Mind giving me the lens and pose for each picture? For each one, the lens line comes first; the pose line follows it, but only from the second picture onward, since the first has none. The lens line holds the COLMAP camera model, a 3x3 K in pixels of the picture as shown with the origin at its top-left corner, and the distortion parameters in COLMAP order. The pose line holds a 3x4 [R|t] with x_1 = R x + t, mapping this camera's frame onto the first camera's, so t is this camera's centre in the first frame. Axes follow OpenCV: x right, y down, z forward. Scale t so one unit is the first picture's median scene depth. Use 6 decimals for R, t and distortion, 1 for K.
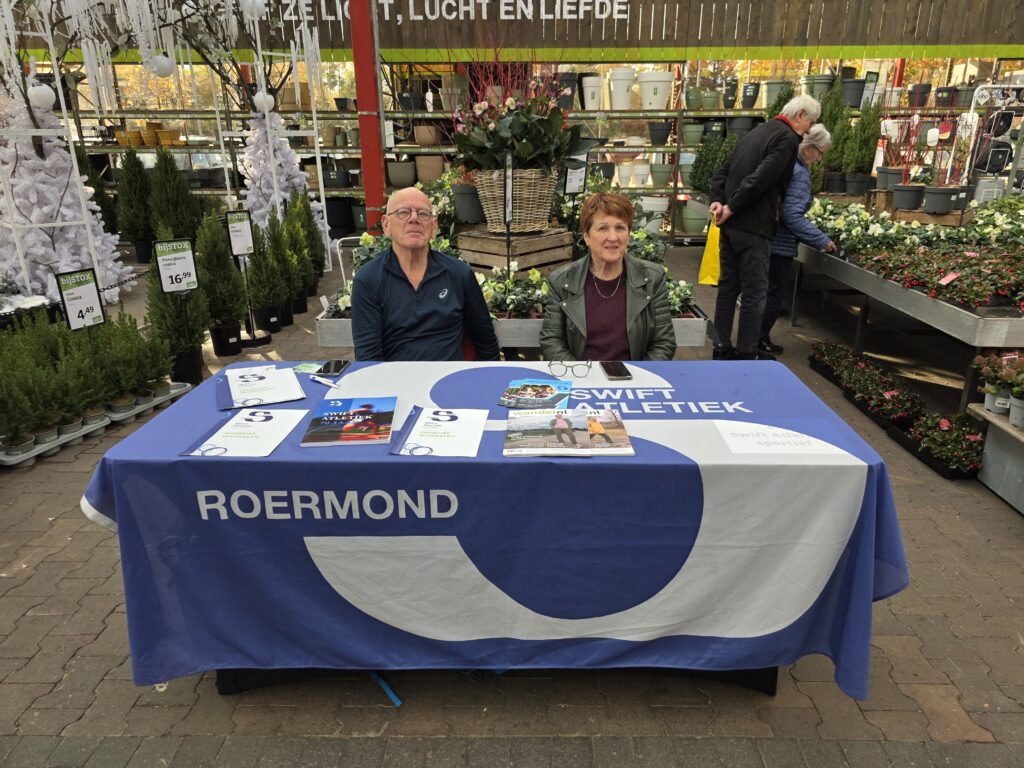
lens RADIAL K [[695.7, 0, 526.4], [0, 695.7, 382.2], [0, 0, 1]] dist [0.033522, -0.042469]
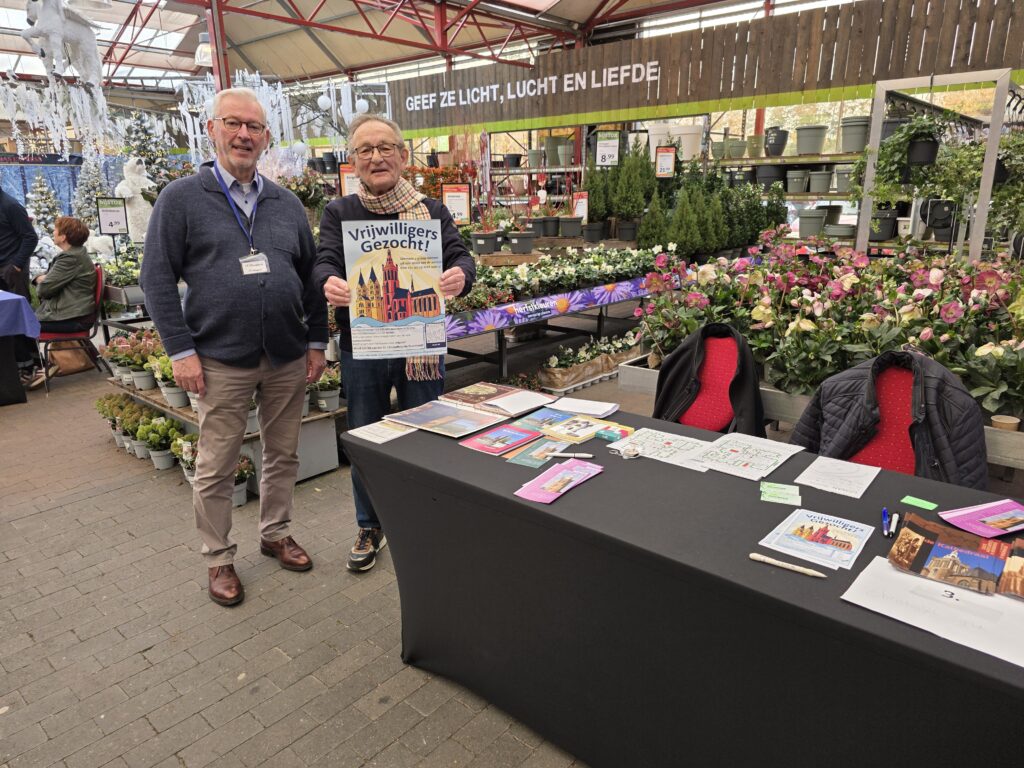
lens RADIAL K [[695.7, 0, 526.4], [0, 695.7, 382.2], [0, 0, 1]] dist [0.033522, -0.042469]
pose [[0.760188, 0.166702, -0.627953, 0.747187], [-0.195590, 0.980404, 0.023490, -0.047090], [0.619564, 0.104964, 0.777897, 0.082761]]
